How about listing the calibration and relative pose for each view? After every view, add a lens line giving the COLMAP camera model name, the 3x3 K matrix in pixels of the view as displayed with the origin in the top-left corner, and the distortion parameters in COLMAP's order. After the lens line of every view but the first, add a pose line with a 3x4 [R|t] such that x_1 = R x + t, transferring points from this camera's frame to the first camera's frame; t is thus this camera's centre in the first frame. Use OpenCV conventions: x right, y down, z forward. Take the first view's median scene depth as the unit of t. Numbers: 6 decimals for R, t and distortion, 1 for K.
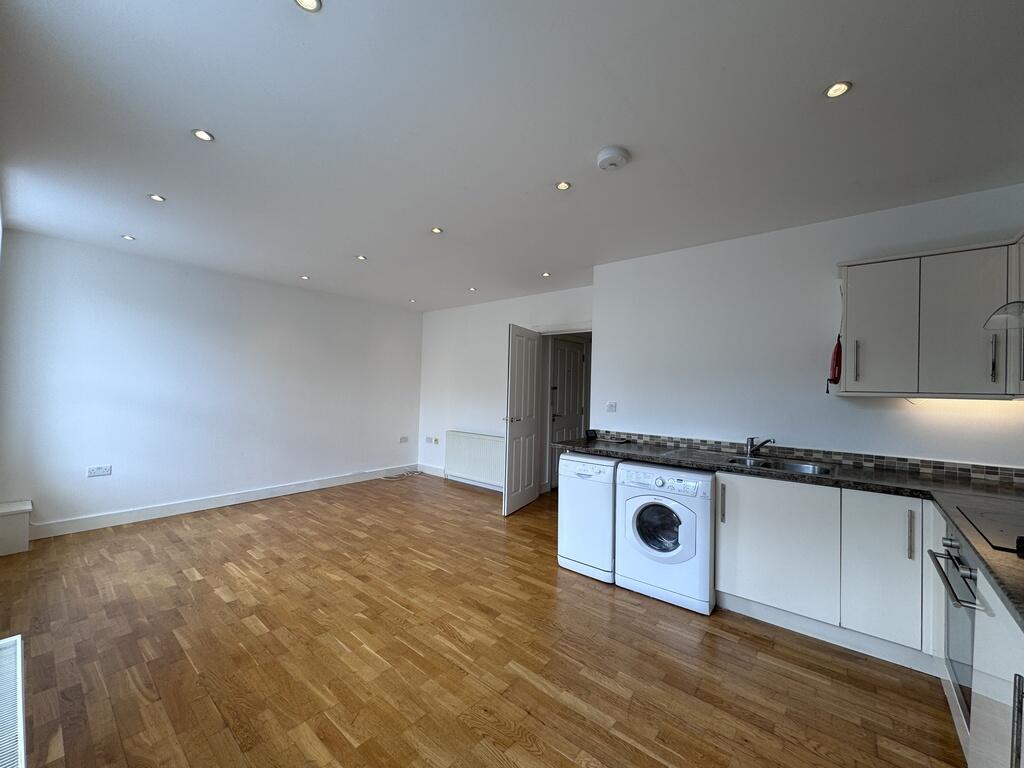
lens RADIAL K [[409.3, 0, 512.0], [0, 409.3, 384.0], [0, 0, 1]] dist [0.001708, 0.000063]
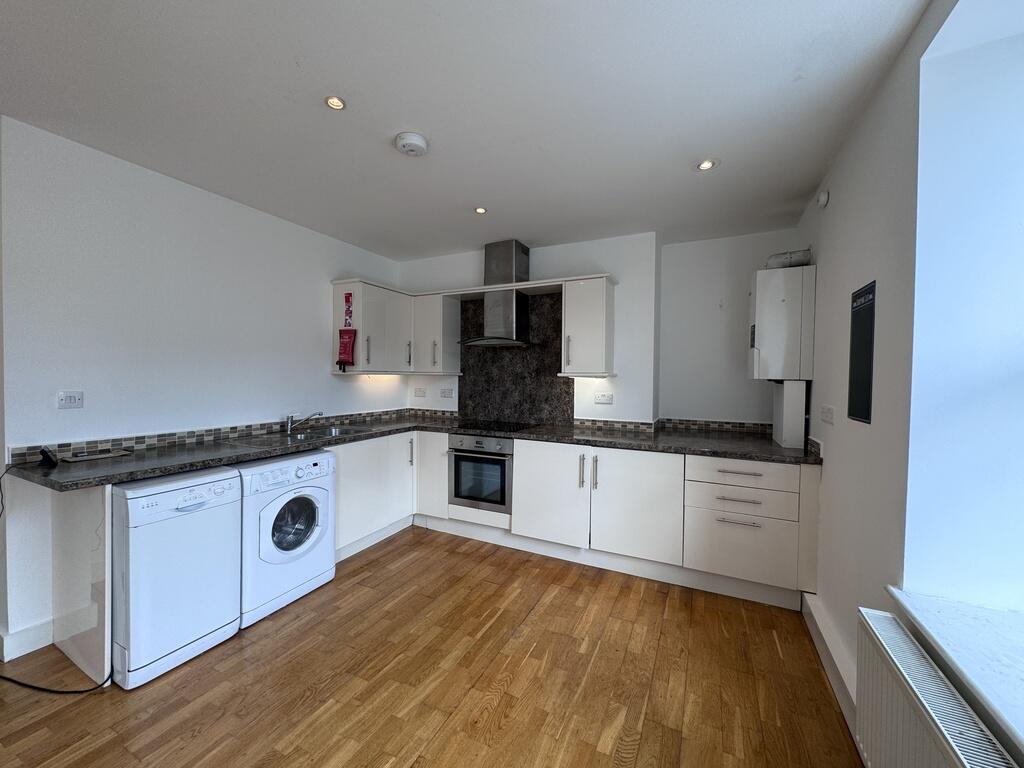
lens RADIAL K [[404.9, 0, 512.0], [0, 404.9, 384.0], [0, 0, 1]] dist [-0.000803, -0.000087]
pose [[-0.234577, -0.032665, 0.971549, -0.571022], [-0.007263, 0.999466, 0.031850, 0.015513], [-0.972070, 0.000415, -0.234689, 0.703714]]
